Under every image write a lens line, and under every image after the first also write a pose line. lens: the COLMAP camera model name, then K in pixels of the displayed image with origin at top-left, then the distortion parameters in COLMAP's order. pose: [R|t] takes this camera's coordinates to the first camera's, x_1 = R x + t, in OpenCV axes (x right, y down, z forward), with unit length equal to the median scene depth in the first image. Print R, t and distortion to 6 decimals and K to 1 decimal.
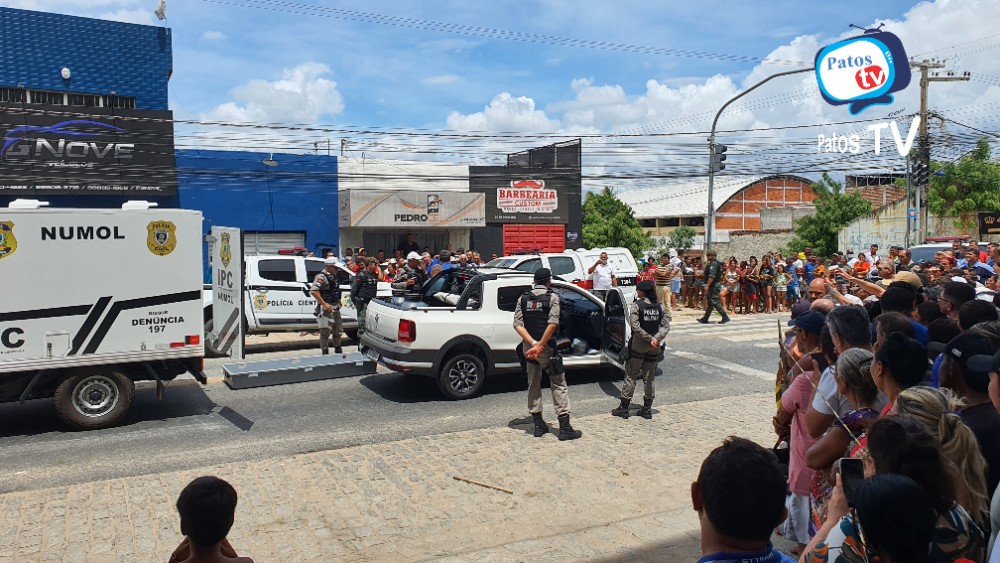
lens RADIAL K [[783.2, 0, 499.9], [0, 783.2, 259.6], [0, 0, 1]] dist [0.033862, -0.024753]
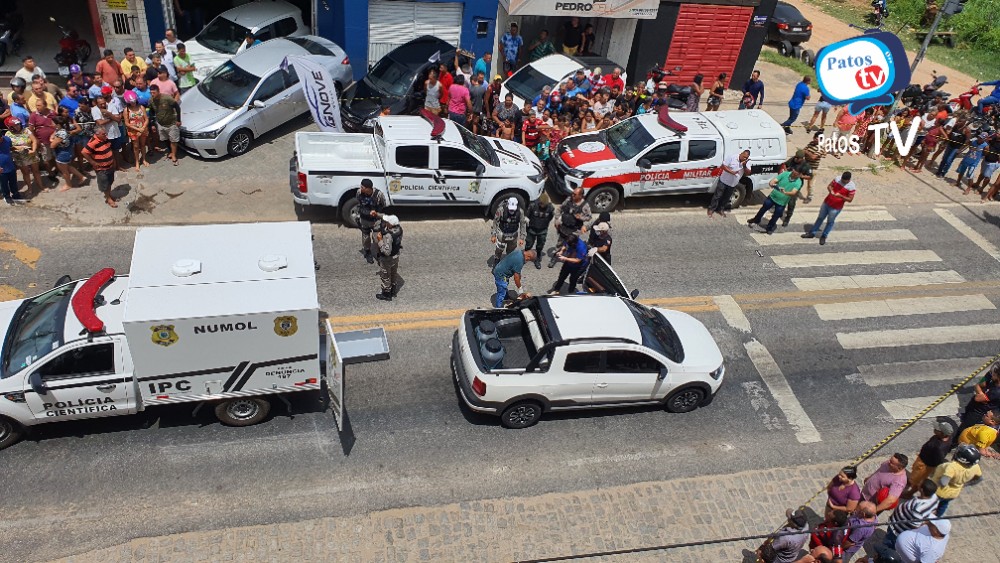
lens RADIAL K [[783.2, 0, 496.7], [0, 783.2, 265.5], [0, 0, 1]] dist [0.033862, -0.024753]
pose [[0.954034, 0.260581, -0.148042, 0.035330], [-0.126700, 0.798341, 0.588727, -0.762050], [0.271600, -0.542909, 0.794660, 0.152452]]
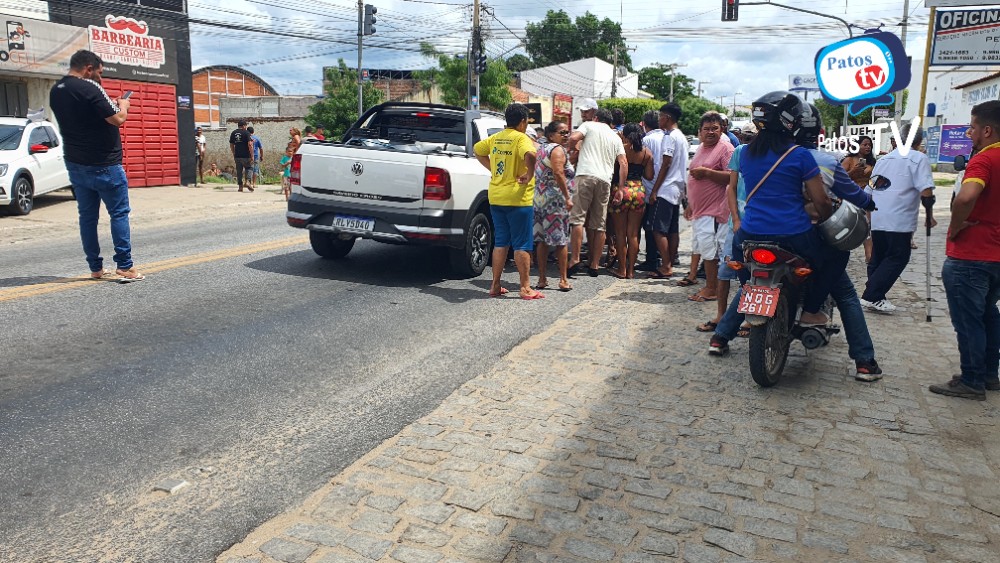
lens RADIAL K [[783.2, 0, 505.8], [0, 783.2, 290.9], [0, 0, 1]] dist [0.033862, -0.024753]
pose [[0.747775, -0.102594, 0.655978, -0.537727], [-0.007412, 0.986638, 0.162758, 0.070677], [-0.663911, -0.126568, 0.737023, 0.427520]]
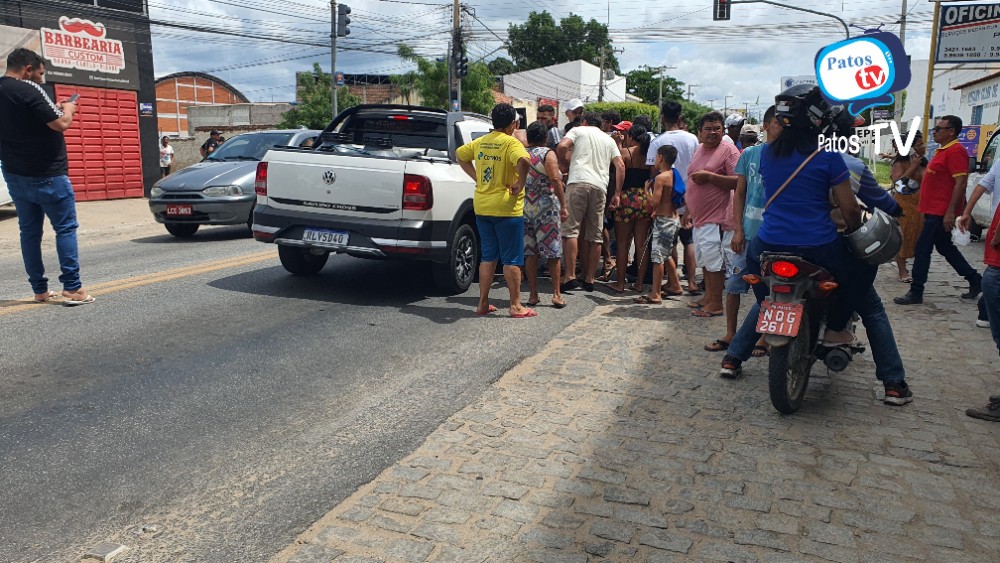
lens RADIAL K [[821.5, 0, 507.0], [0, 821.5, 288.5], [0, 0, 1]] dist [0.016022, 0.023525]
pose [[0.733246, -0.099803, 0.672600, -0.519589], [0.002970, 0.989630, 0.143607, 0.072085], [-0.679957, -0.103302, 0.725938, 0.451924]]
